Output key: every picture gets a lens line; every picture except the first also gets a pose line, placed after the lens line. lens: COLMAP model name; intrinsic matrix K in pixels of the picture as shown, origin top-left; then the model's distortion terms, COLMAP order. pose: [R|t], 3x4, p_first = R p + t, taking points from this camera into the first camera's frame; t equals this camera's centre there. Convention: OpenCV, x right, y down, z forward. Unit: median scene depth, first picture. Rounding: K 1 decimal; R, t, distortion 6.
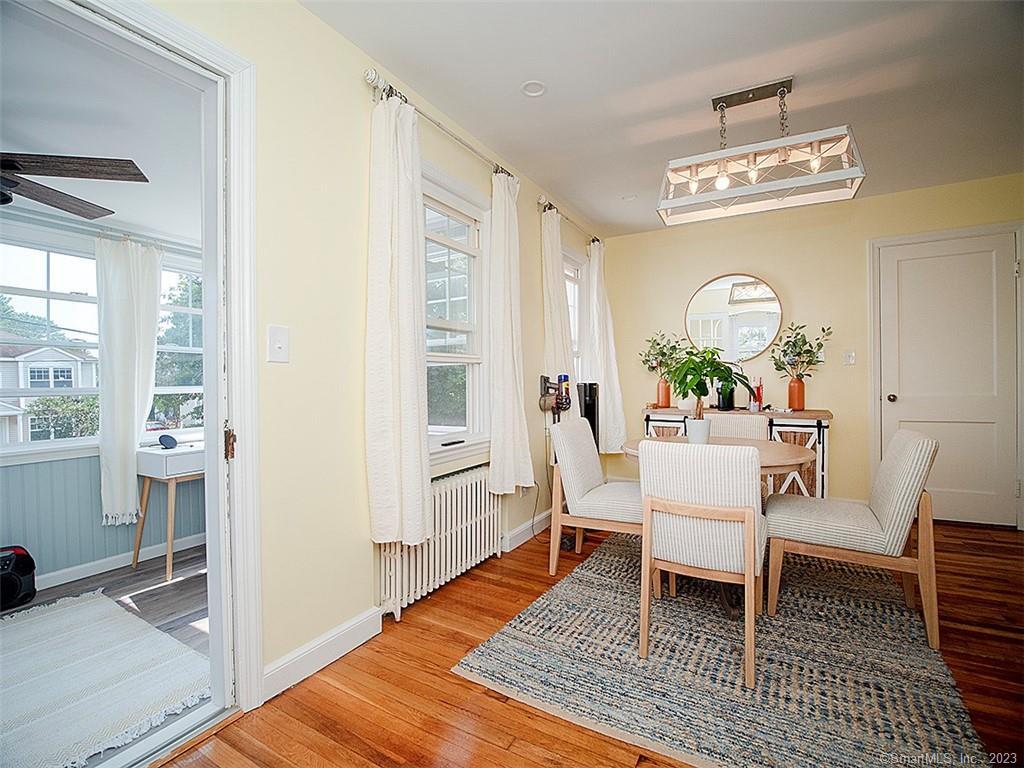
lens RADIAL K [[474.4, 0, 514.6], [0, 474.4, 362.7], [0, 0, 1]] dist [-0.015800, -0.000924]
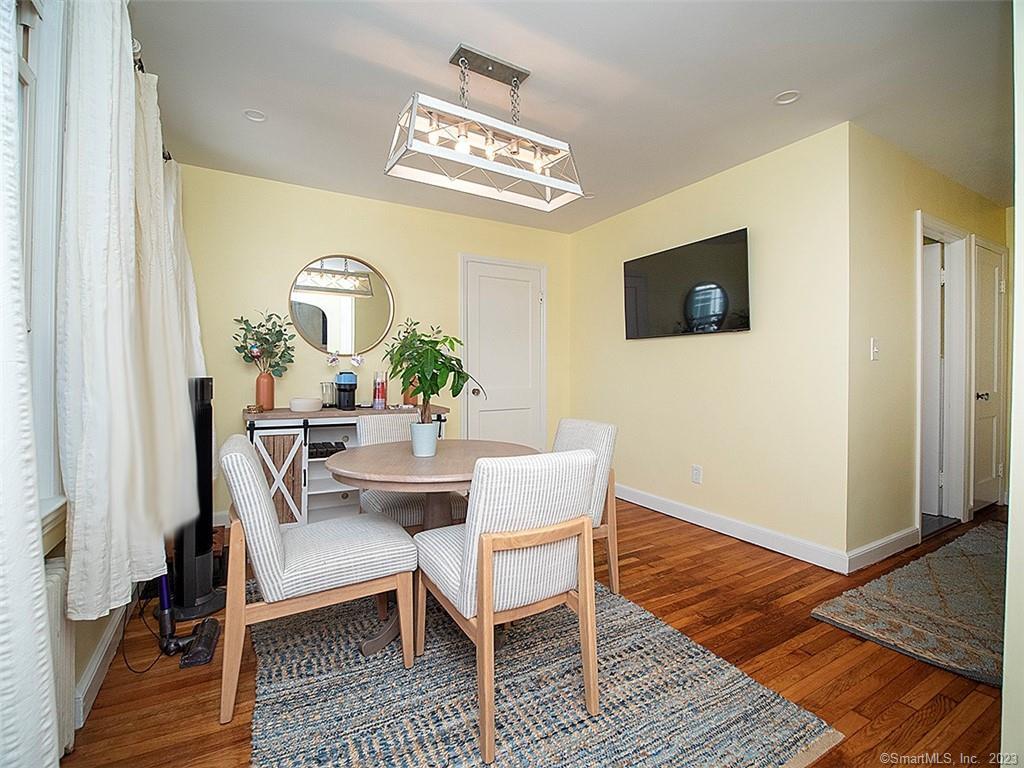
lens RADIAL K [[474.4, 0, 514.6], [0, 474.4, 362.7], [0, 0, 1]] dist [-0.015800, -0.000924]
pose [[0.492990, 0.032304, 0.869435, -0.246132], [-0.041677, 0.999040, -0.013488, 0.019296], [-0.869036, -0.029586, 0.493864, 0.447002]]
